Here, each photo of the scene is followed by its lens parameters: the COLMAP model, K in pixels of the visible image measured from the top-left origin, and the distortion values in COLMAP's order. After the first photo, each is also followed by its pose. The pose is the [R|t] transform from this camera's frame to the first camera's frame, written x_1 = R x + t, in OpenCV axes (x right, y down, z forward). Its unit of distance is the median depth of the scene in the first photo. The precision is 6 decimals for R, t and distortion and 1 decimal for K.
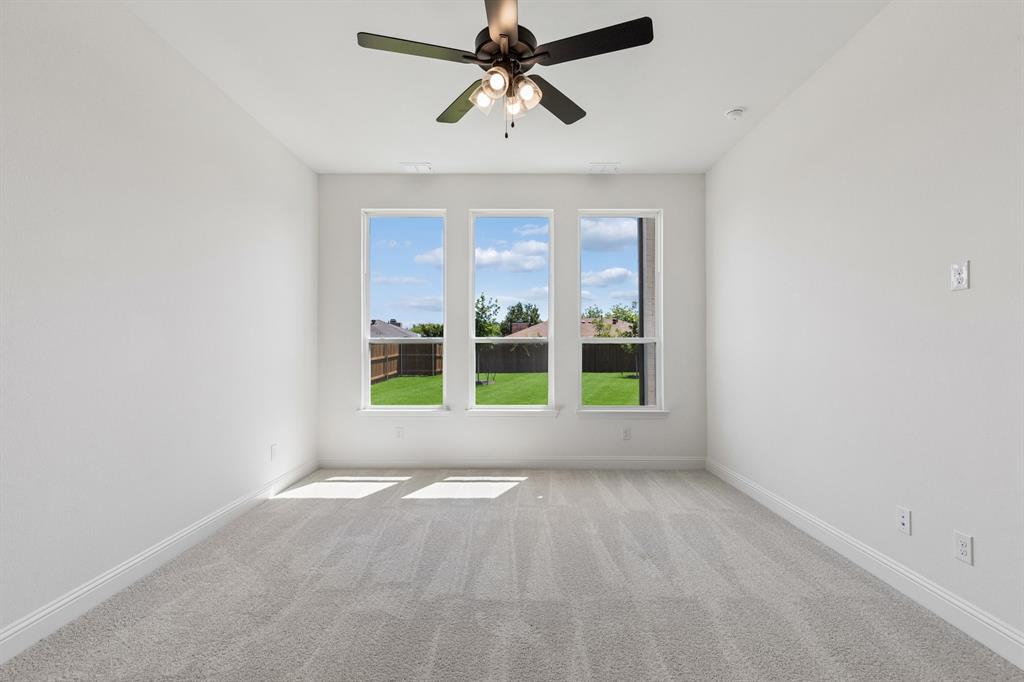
lens RADIAL K [[460.9, 0, 511.0], [0, 460.9, 342.4], [0, 0, 1]] dist [0.014151, -0.002168]
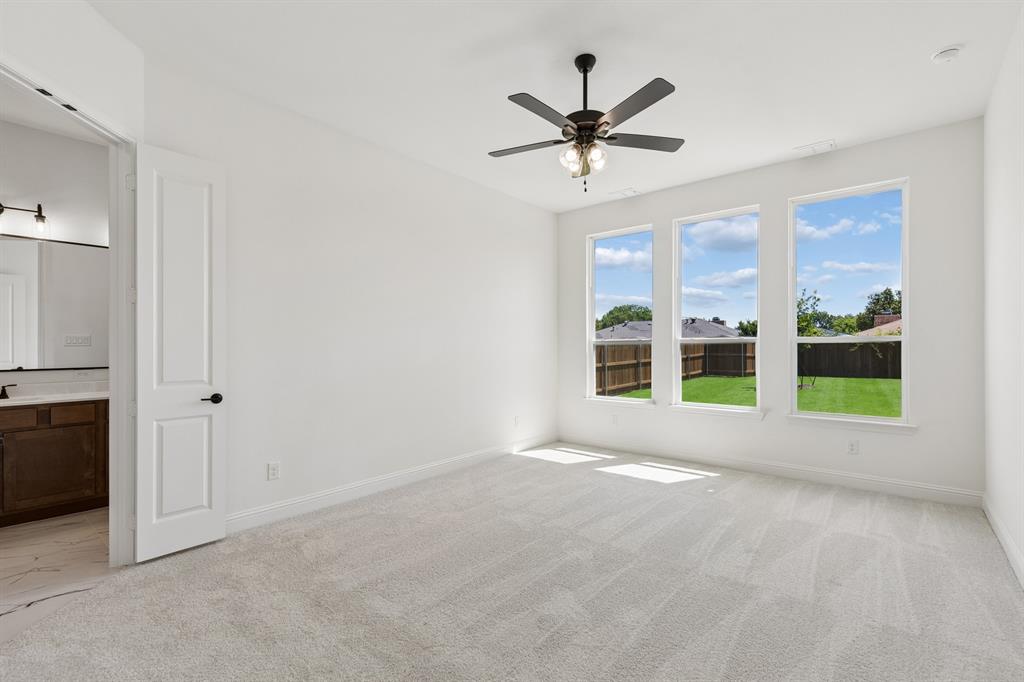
lens RADIAL K [[460.9, 0, 514.3], [0, 460.9, 346.6], [0, 0, 1]] dist [0.014151, -0.002168]
pose [[0.770455, -0.003515, -0.637485, 0.321677], [0.010361, 0.999922, 0.007009, -0.003597], [0.637410, -0.012005, 0.770431, -0.076329]]
